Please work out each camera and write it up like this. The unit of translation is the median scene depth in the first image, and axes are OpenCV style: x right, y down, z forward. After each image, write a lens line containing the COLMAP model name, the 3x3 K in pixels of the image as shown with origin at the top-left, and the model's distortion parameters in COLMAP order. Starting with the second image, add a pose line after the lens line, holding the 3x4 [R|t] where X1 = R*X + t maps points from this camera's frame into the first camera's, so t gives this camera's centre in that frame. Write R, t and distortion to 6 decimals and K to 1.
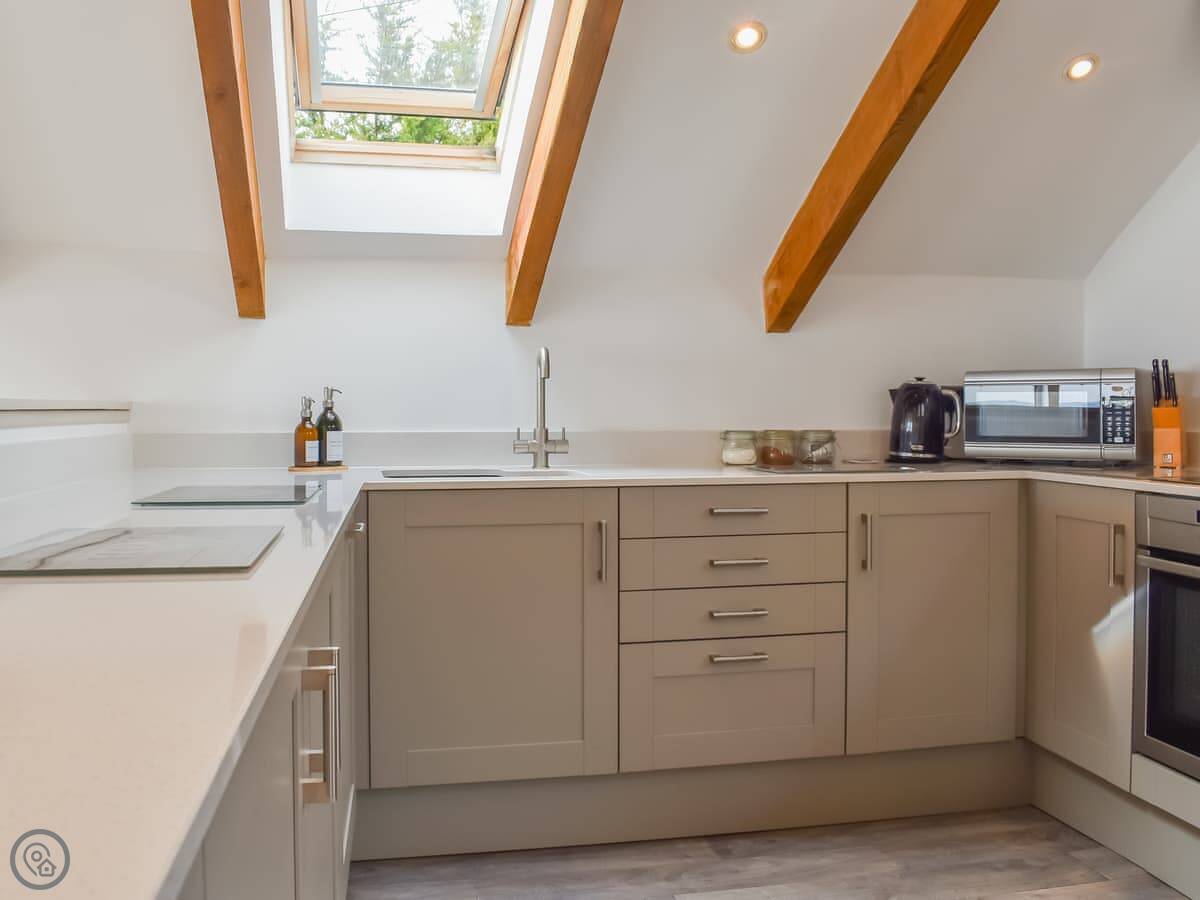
lens RADIAL K [[1054.7, 0, 600.0], [0, 1054.7, 450.0], [0, 0, 1]] dist [-0.082794, -0.007536]
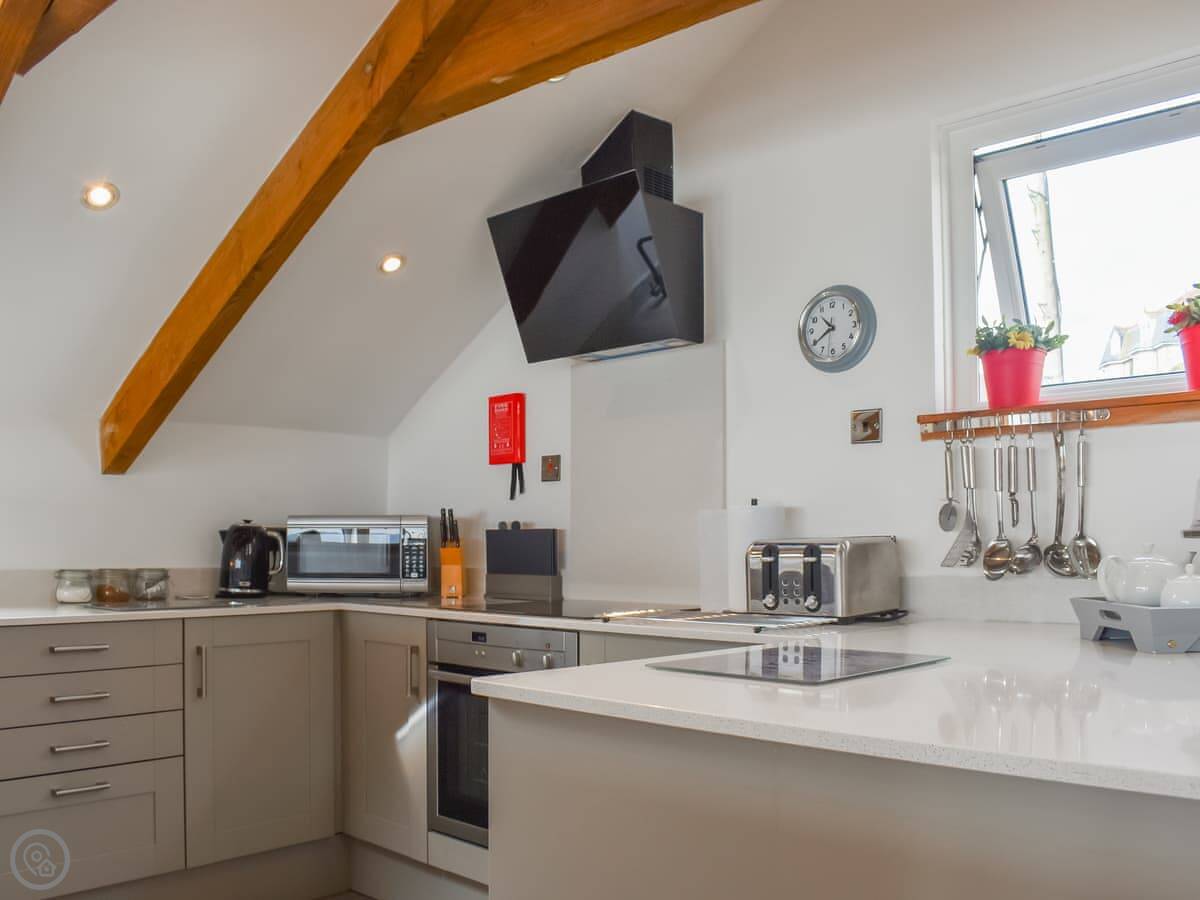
lens RADIAL K [[1054.7, 0, 600.0], [0, 1054.7, 450.0], [0, 0, 1]] dist [-0.082794, -0.007536]
pose [[0.804056, 0.054728, 0.592030, -0.057653], [0.017881, 0.993078, -0.116086, -0.008338], [-0.594285, 0.103926, 0.797512, -0.122383]]
